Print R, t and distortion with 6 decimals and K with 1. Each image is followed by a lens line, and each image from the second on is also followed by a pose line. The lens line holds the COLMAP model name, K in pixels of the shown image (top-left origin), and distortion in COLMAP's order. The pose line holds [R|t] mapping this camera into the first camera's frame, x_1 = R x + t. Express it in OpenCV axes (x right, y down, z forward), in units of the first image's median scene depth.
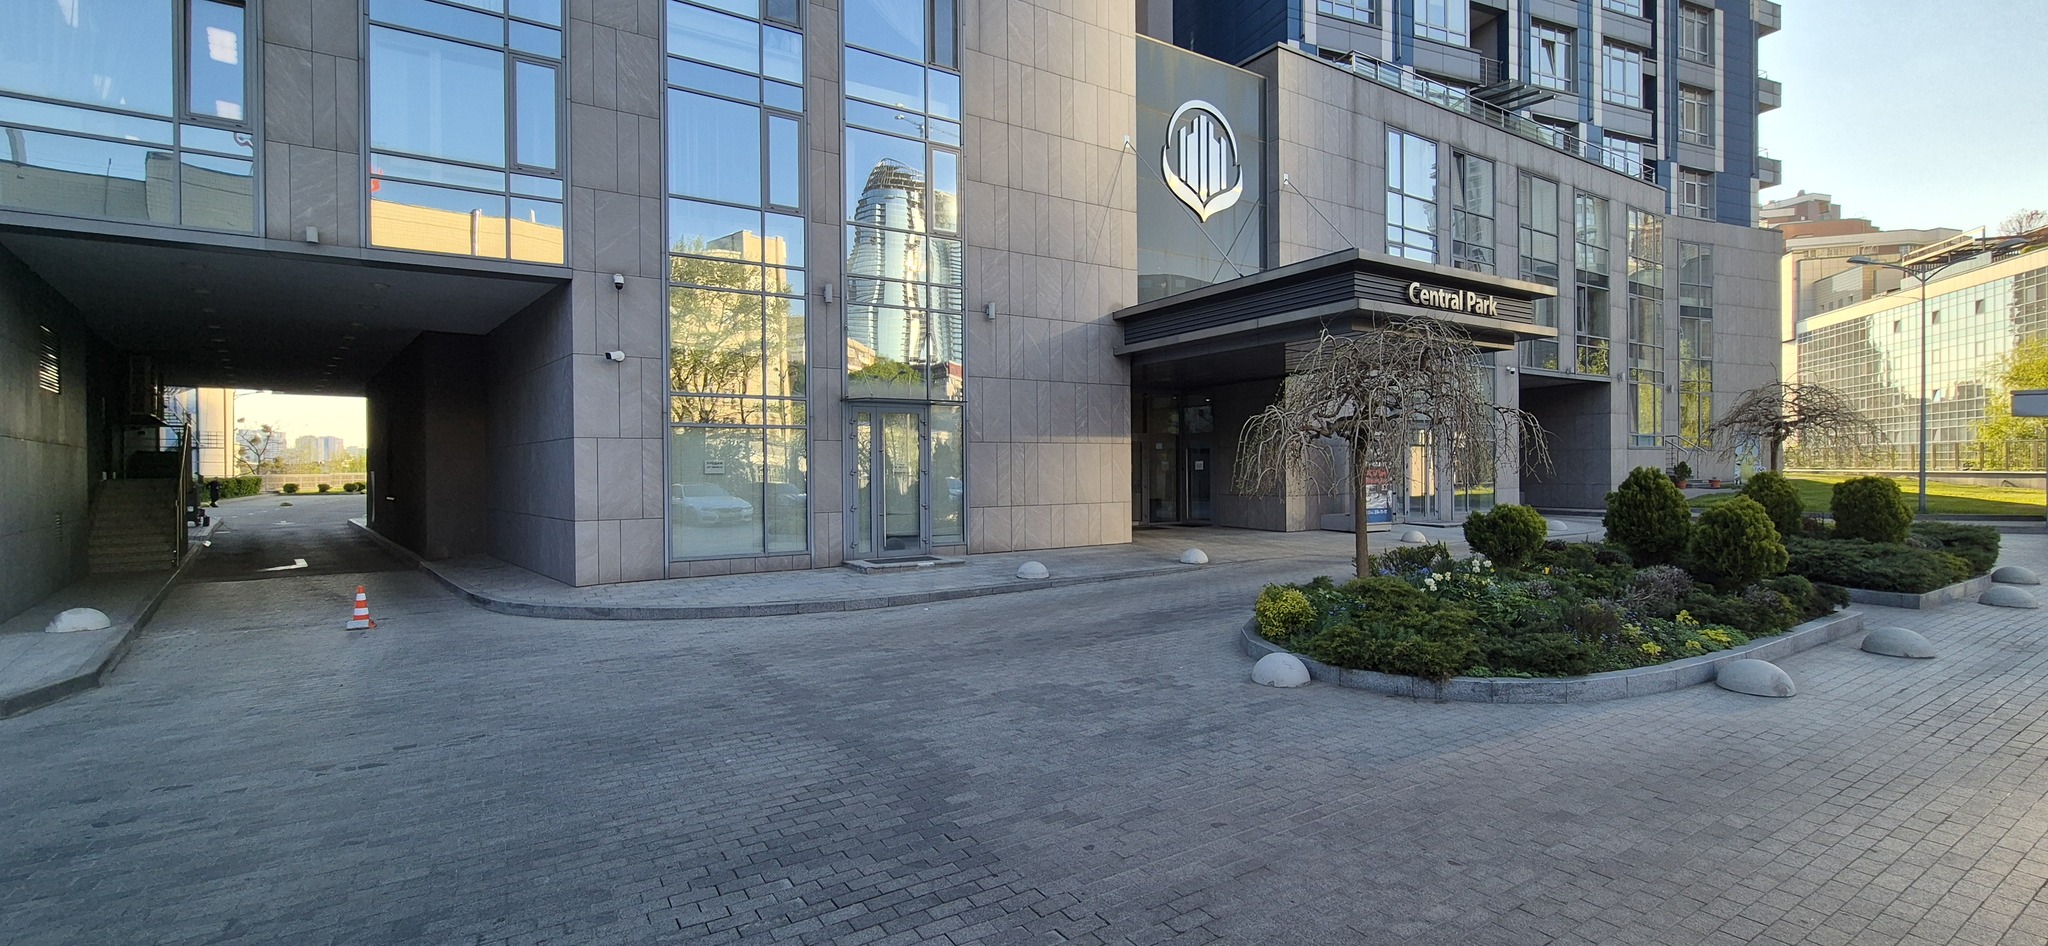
lens RADIAL K [[844.1, 0, 1017.8], [0, 844.1, 475.0], [0, 0, 1]] dist [-0.001904, -0.000421]
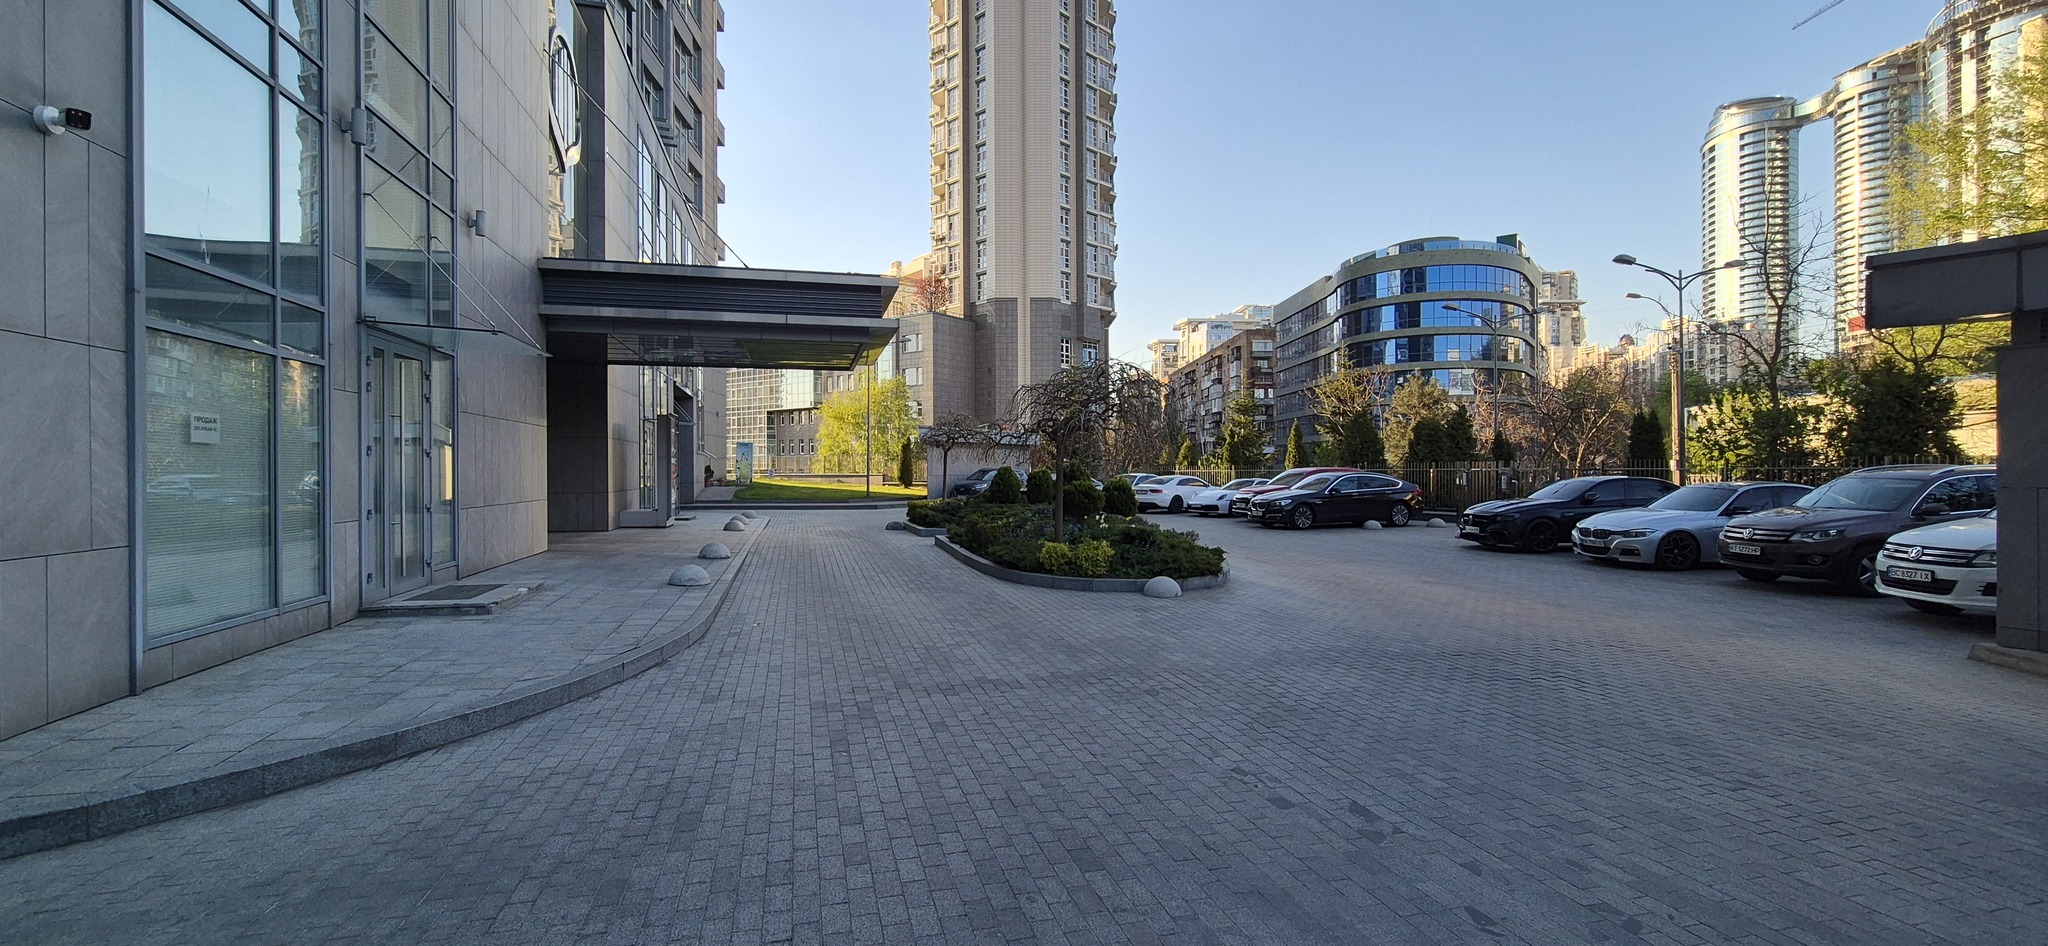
lens RADIAL K [[844.1, 0, 1017.8], [0, 844.1, 475.0], [0, 0, 1]] dist [-0.001904, -0.000421]
pose [[0.291448, 0.003359, 0.956581, -1.420329], [0.007279, 0.999957, -0.005729, 0.046084], [-0.956559, 0.008632, 0.291411, 0.964952]]
